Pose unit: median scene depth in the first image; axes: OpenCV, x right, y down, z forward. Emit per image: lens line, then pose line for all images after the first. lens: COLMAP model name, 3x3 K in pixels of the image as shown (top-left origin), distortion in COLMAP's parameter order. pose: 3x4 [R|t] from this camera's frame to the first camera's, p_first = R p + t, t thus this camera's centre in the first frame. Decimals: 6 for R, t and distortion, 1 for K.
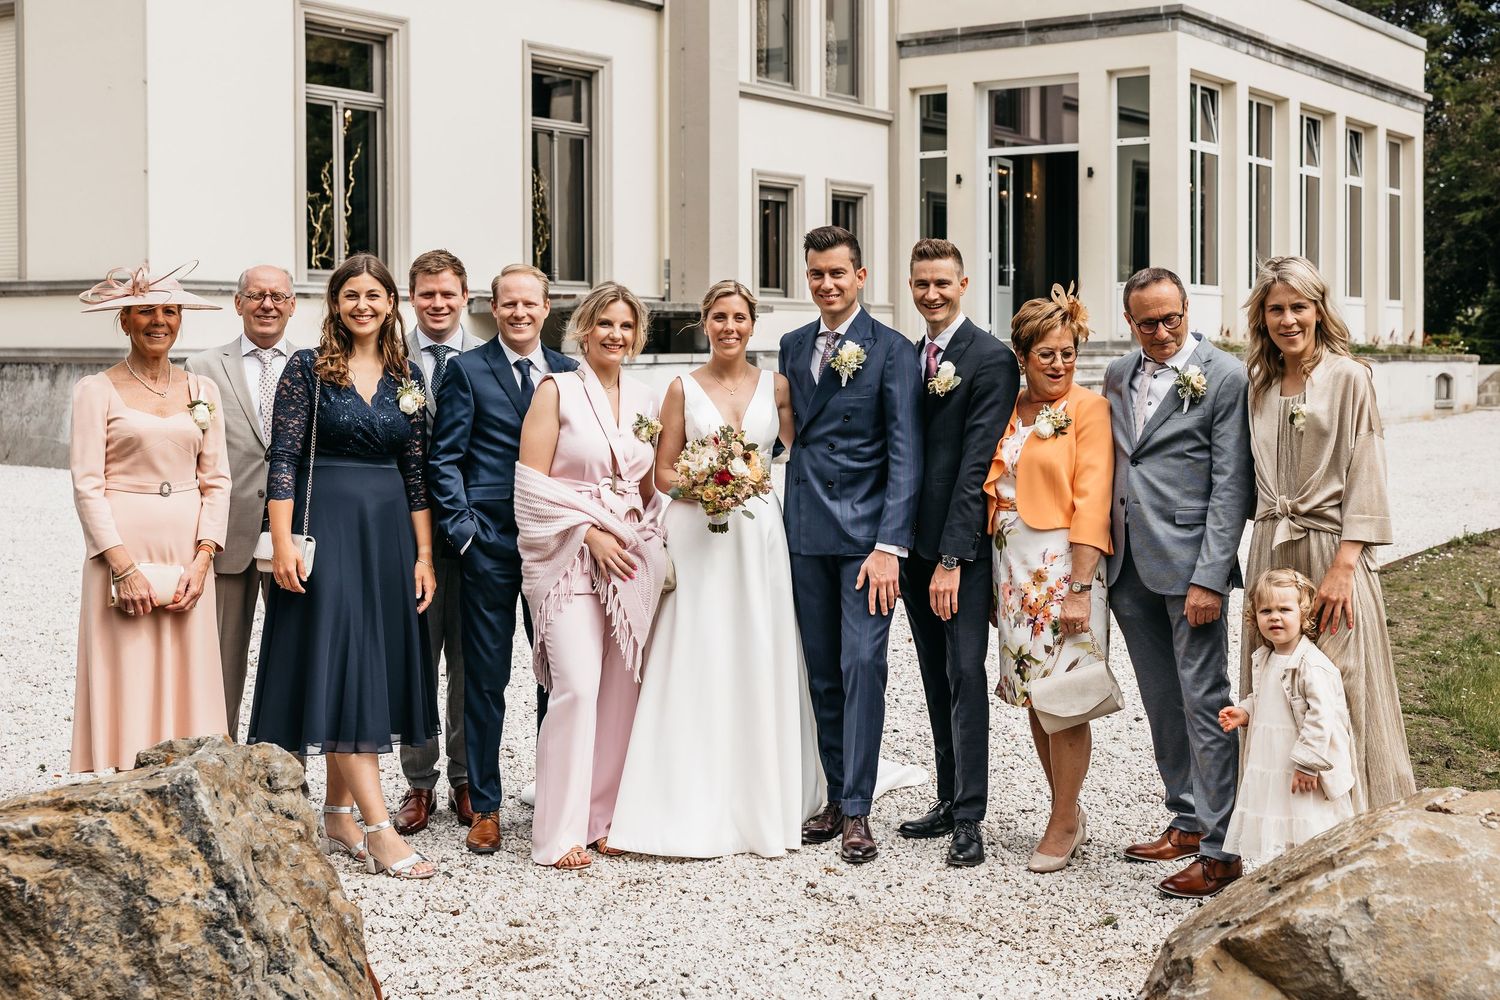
lens RADIAL K [[1933.8, 0, 750.0], [0, 1933.8, 500.0], [0, 0, 1]] dist [-0.003194, 0.013410]
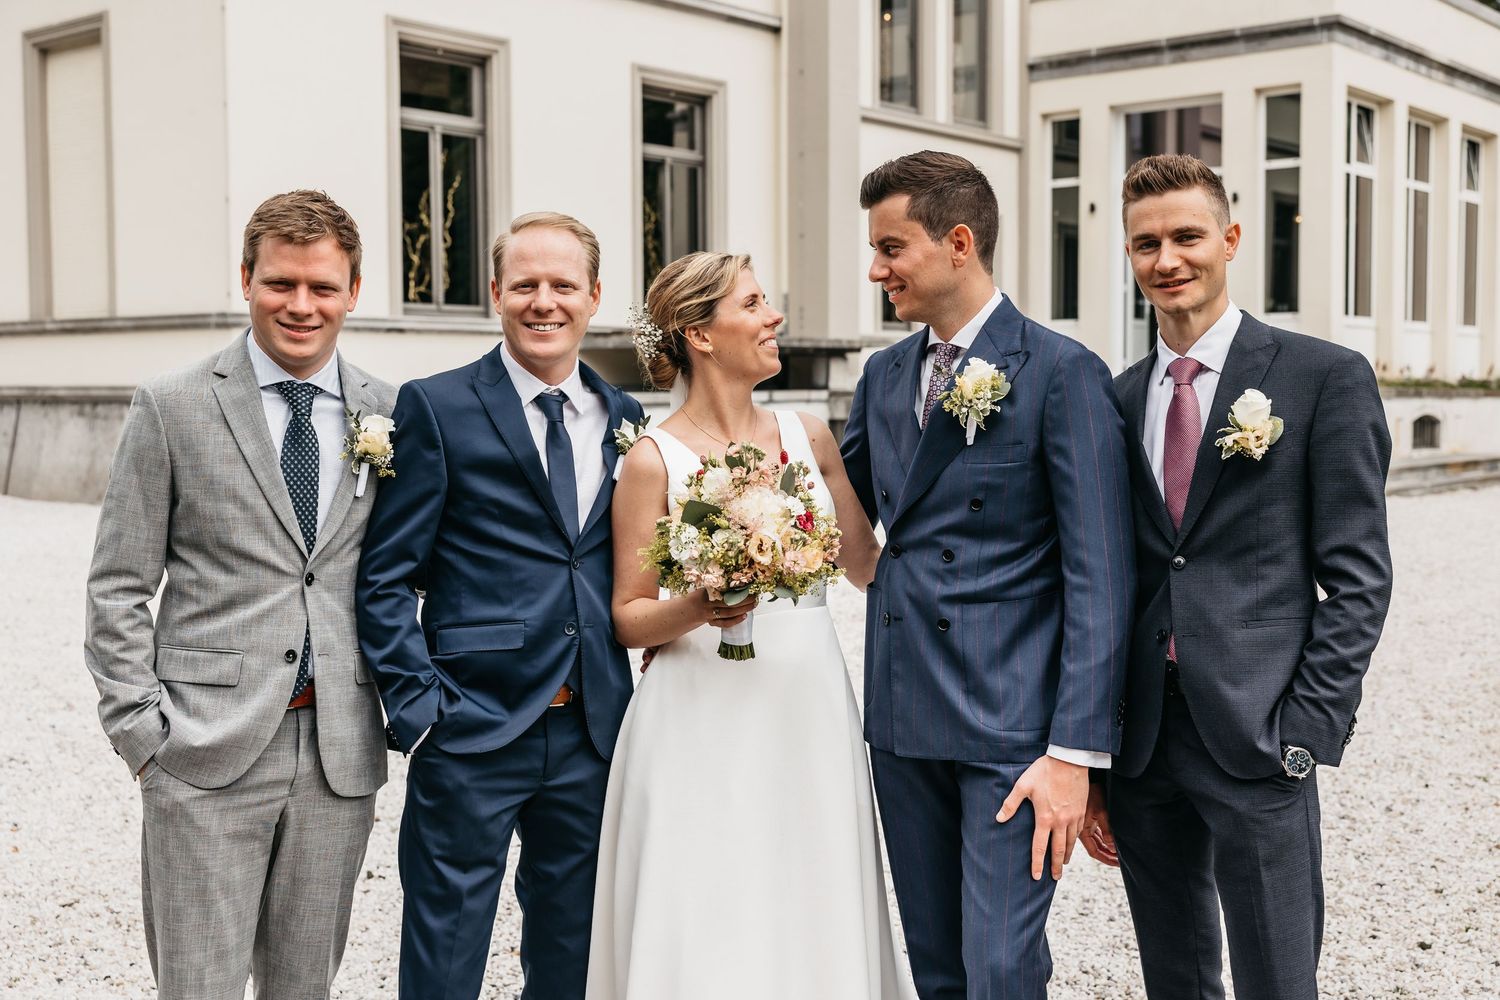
lens RADIAL K [[1795.2, 0, 698.7], [0, 1795.2, 499.1], [0, 0, 1]] dist [0.023511, 0.009017]
pose [[0.994836, 0.002795, -0.101457, 0.005396], [-0.004476, 0.999856, -0.016349, -0.007281], [0.101396, 0.016718, 0.994706, 0.111127]]
